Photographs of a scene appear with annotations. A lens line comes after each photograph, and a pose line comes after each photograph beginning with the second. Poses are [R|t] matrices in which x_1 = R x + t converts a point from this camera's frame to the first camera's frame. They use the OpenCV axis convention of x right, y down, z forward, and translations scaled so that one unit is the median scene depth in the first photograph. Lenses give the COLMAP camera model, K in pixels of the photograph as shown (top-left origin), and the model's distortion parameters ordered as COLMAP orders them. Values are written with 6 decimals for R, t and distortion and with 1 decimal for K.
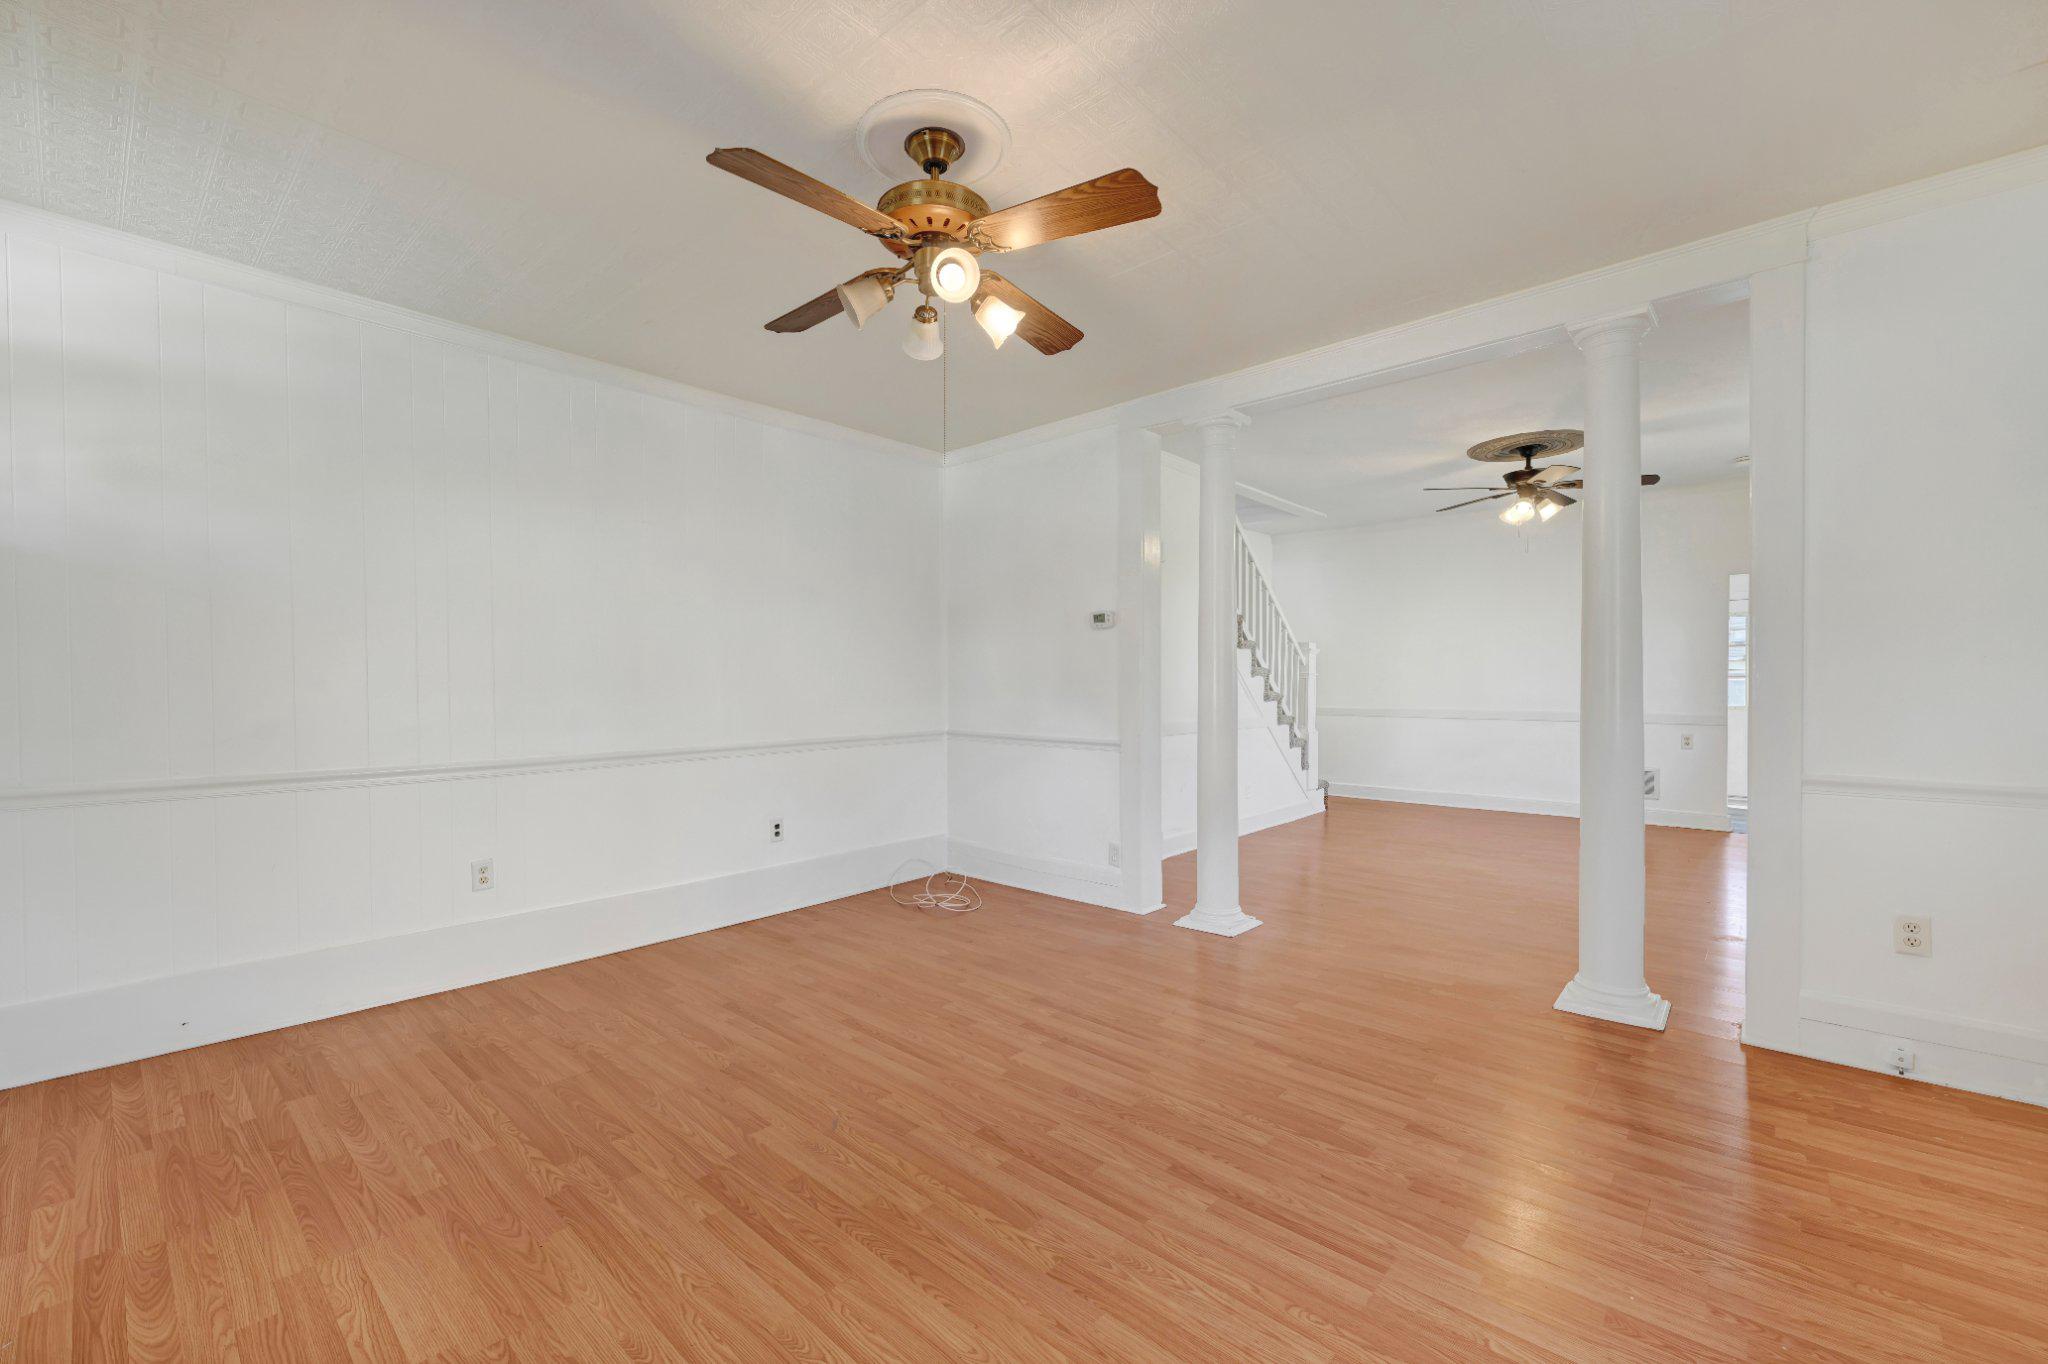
lens RADIAL K [[855.5, 0, 991.7], [0, 855.5, 689.1], [0, 0, 1]] dist [-0.002404, 0.000113]
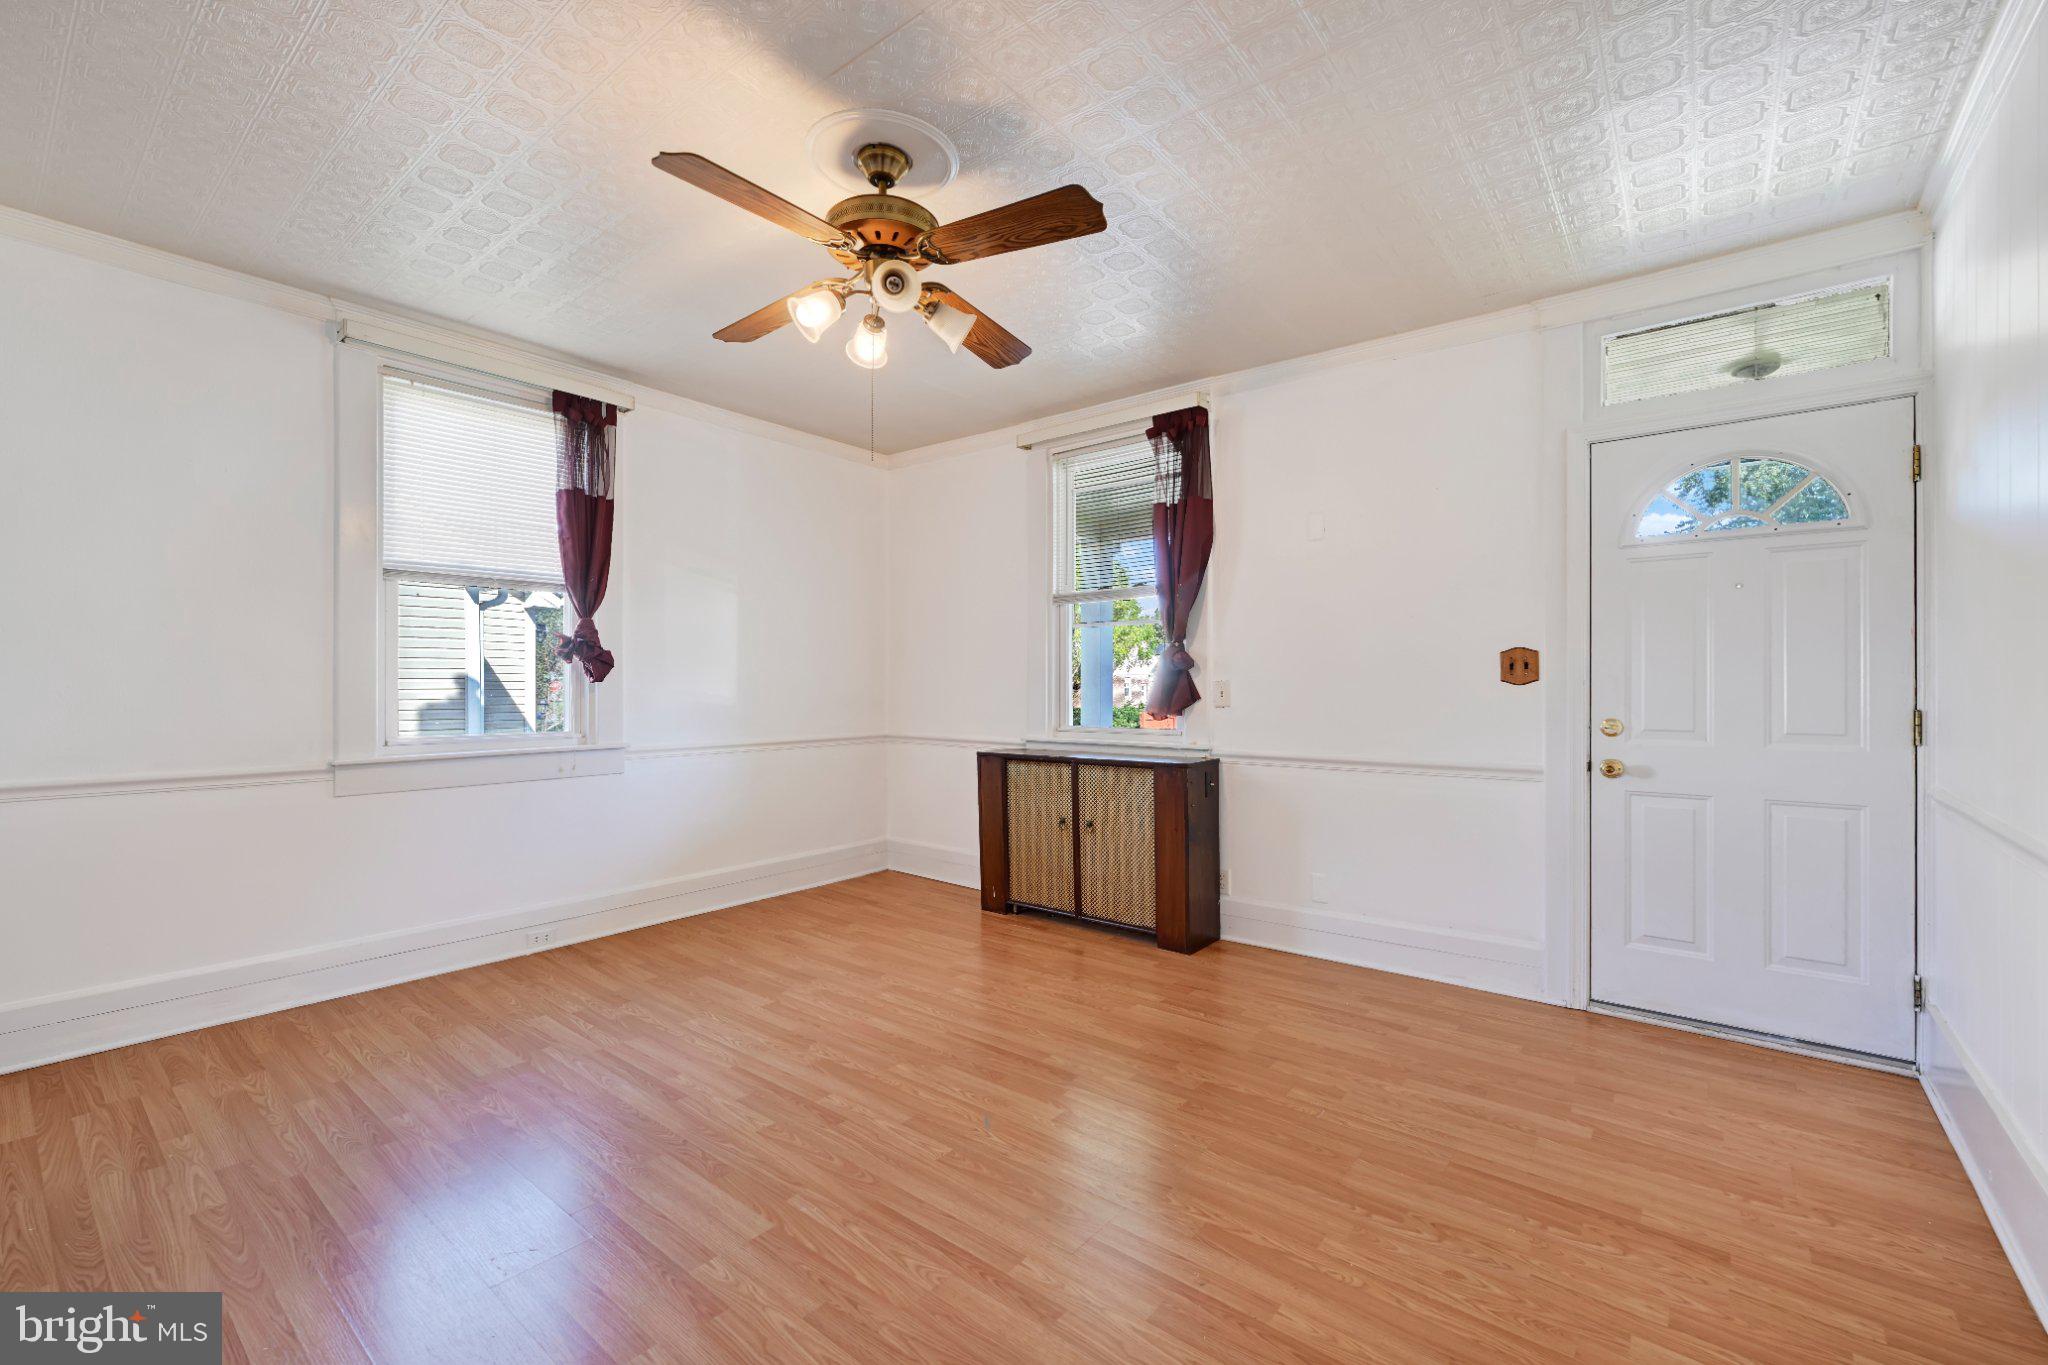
lens RADIAL K [[847.6, 0, 1027.2], [0, 847.6, 686.9], [0, 0, 1]] dist [-0.001277, -0.000098]
pose [[-0.995353, 0.005737, -0.096126, -0.126353], [0.004016, 0.999828, 0.018089, -0.013703], [0.096213, 0.017618, -0.995205, 1.813919]]
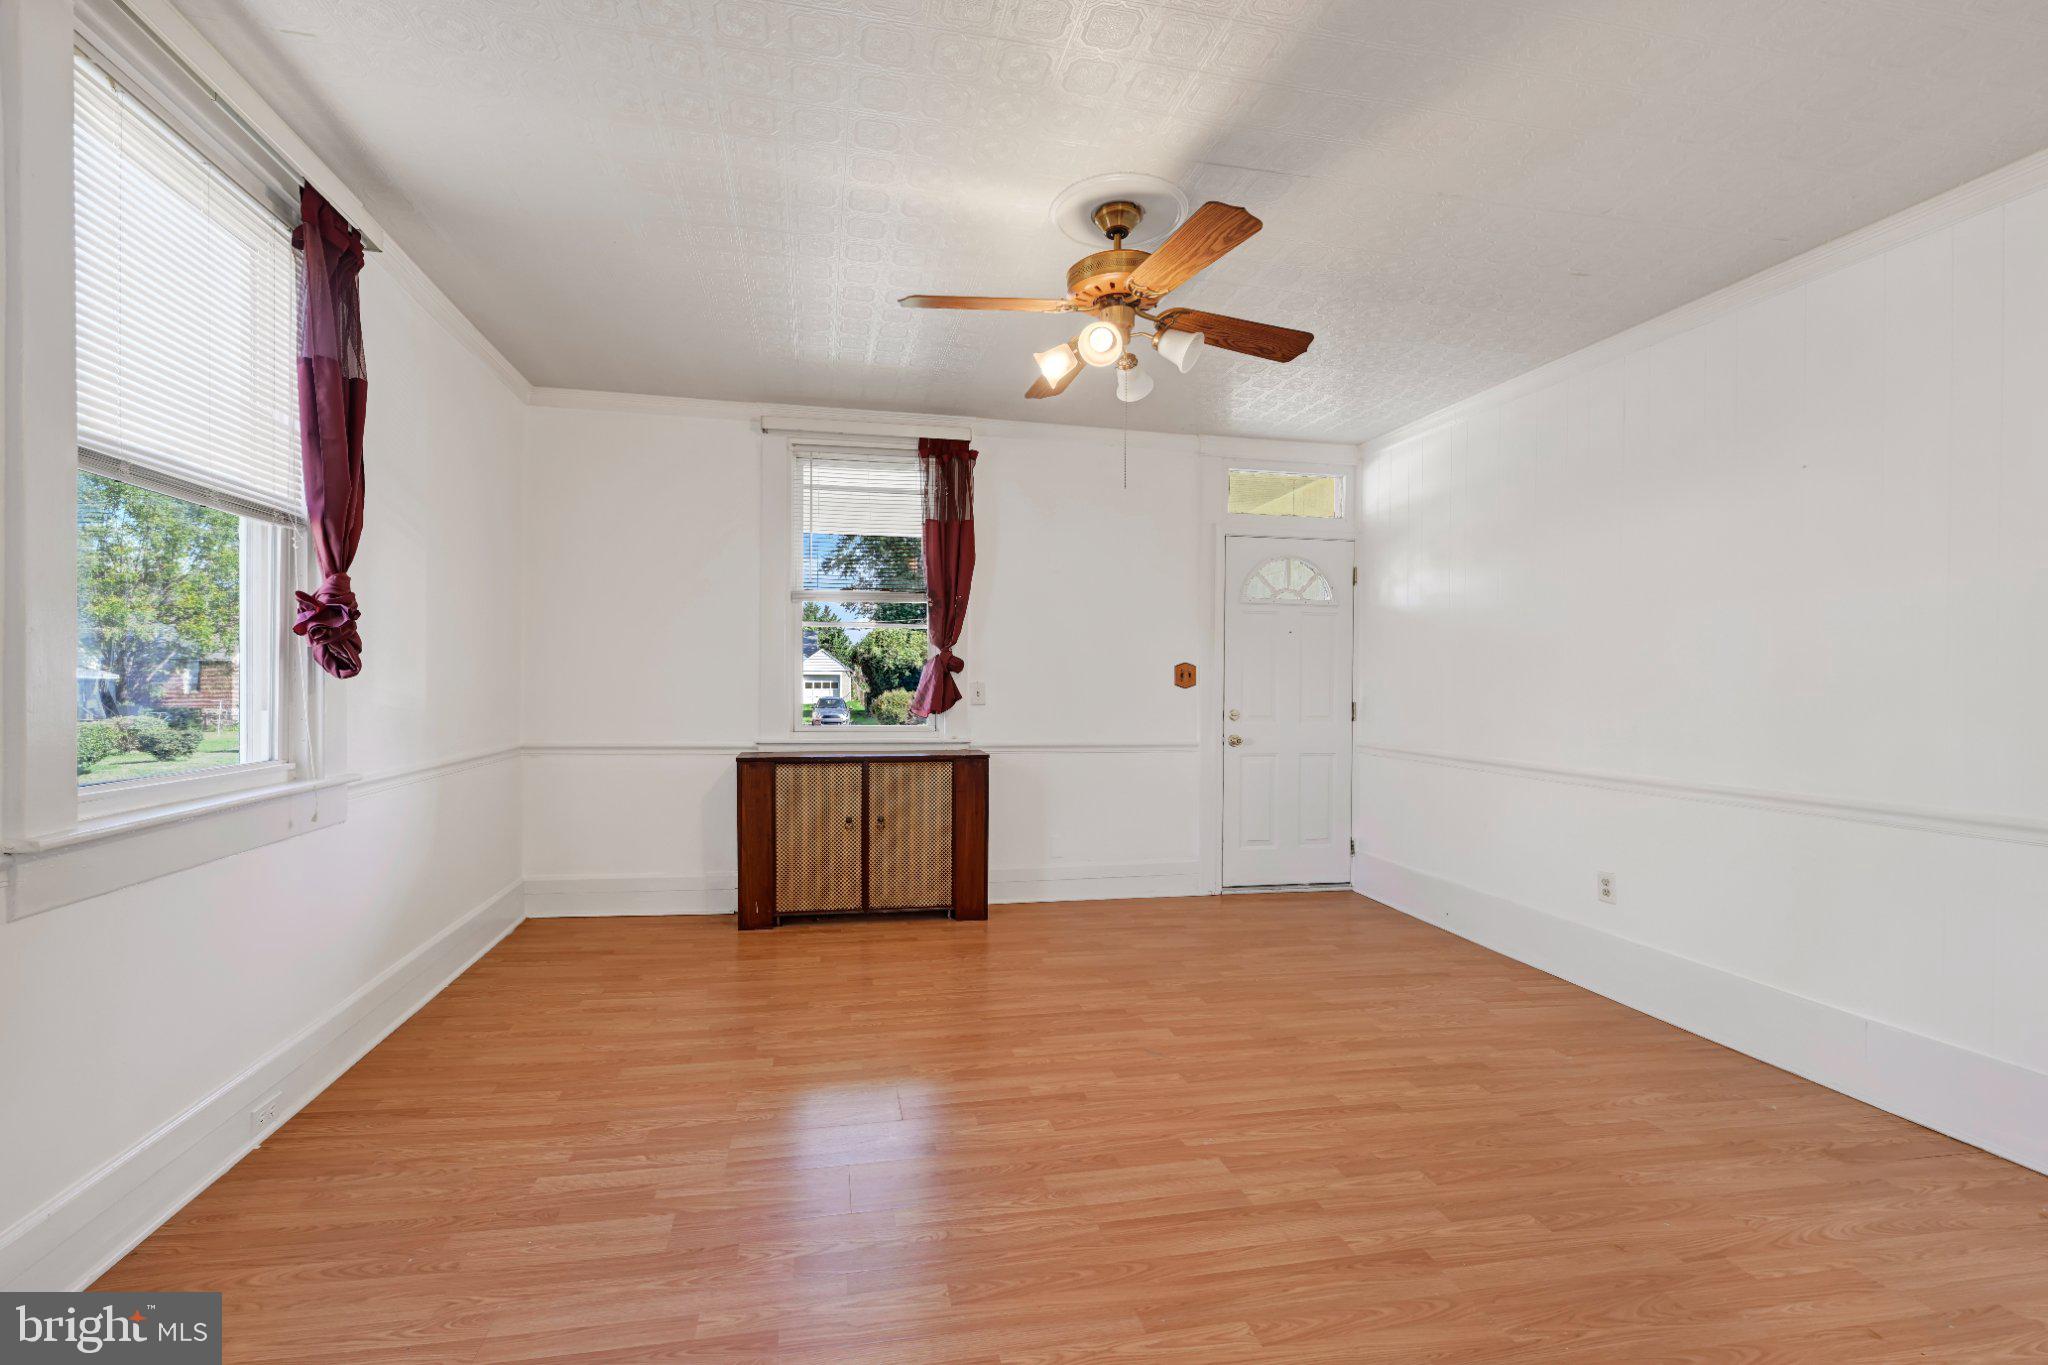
lens RADIAL K [[855.5, 0, 991.7], [0, 855.5, 689.6], [0, 0, 1]] dist [-0.002404, 0.000113]
pose [[-0.577689, 0.005363, -0.816239, 0.847856], [-0.020338, 0.999573, 0.020961, -0.018690], [0.816004, 0.028710, -0.577333, 1.369455]]
